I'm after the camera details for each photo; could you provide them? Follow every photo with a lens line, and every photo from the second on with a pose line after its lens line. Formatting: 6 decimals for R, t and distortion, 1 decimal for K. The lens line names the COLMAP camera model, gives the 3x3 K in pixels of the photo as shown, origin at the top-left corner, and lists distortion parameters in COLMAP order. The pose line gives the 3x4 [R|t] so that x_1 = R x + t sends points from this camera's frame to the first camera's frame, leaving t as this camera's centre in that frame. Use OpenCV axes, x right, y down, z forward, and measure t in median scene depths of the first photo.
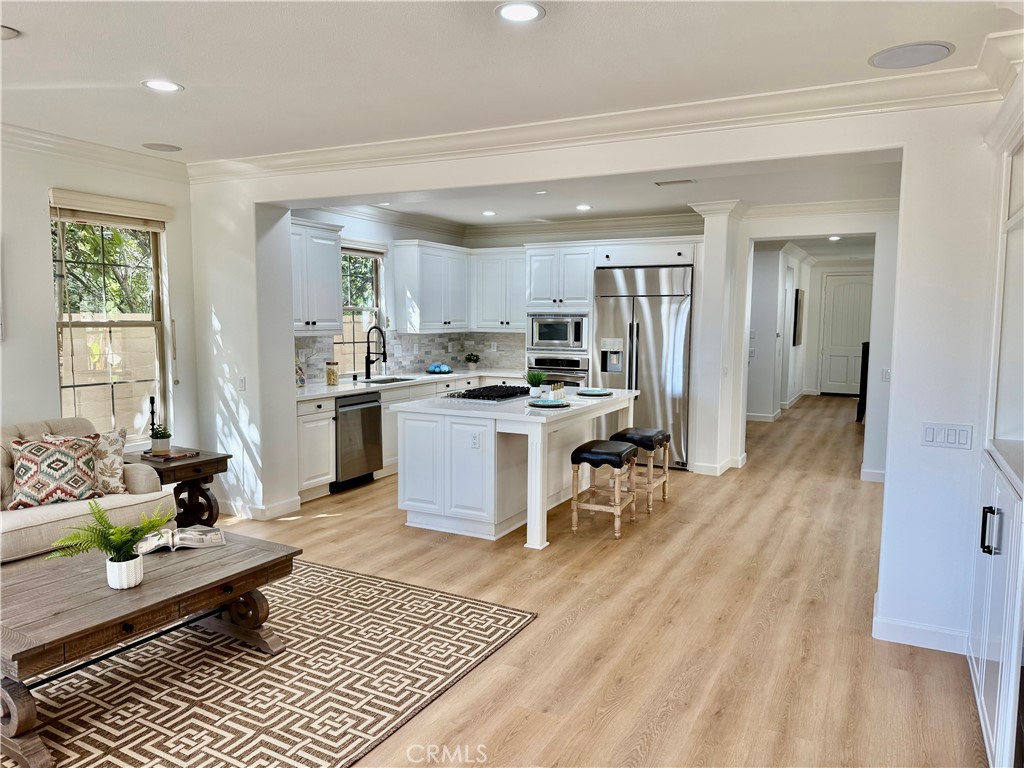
lens RADIAL K [[714.2, 0, 507.7], [0, 714.2, 355.5], [0, 0, 1]] dist [0.104236, -0.154549]
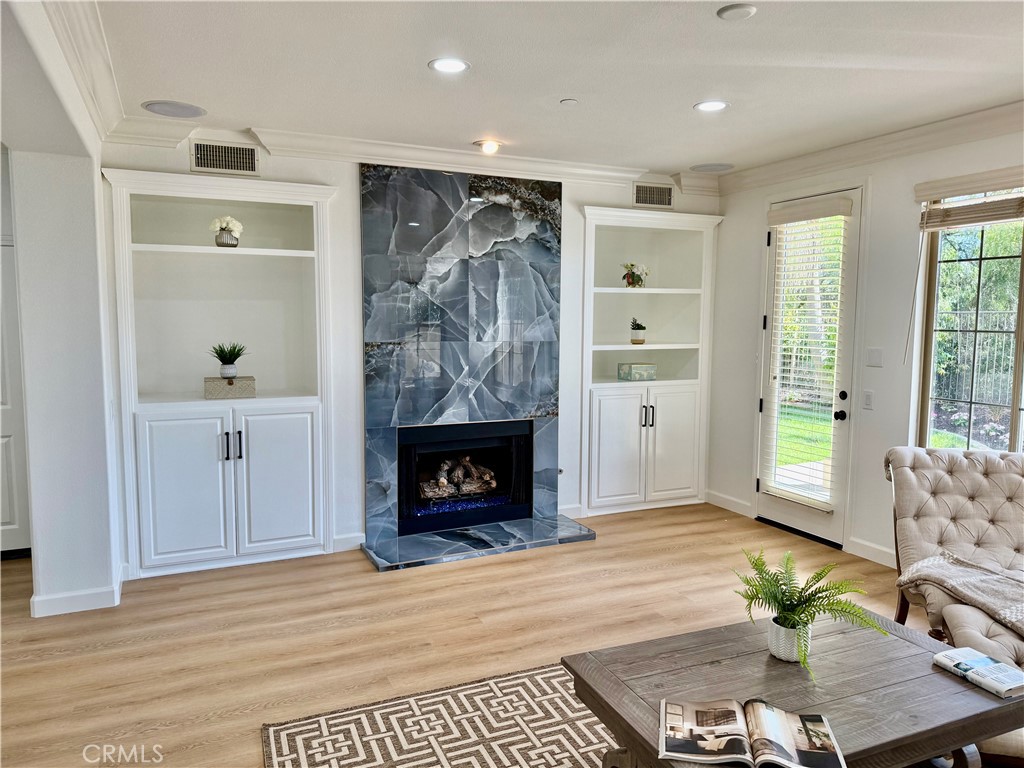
lens RADIAL K [[714.2, 0, 507.7], [0, 714.2, 355.5], [0, 0, 1]] dist [0.104236, -0.154549]
pose [[-0.788504, -0.047047, 0.613228, -0.637605], [0.025856, 0.993653, 0.109479, -0.094732], [-0.614486, 0.102181, -0.782283, 1.503186]]
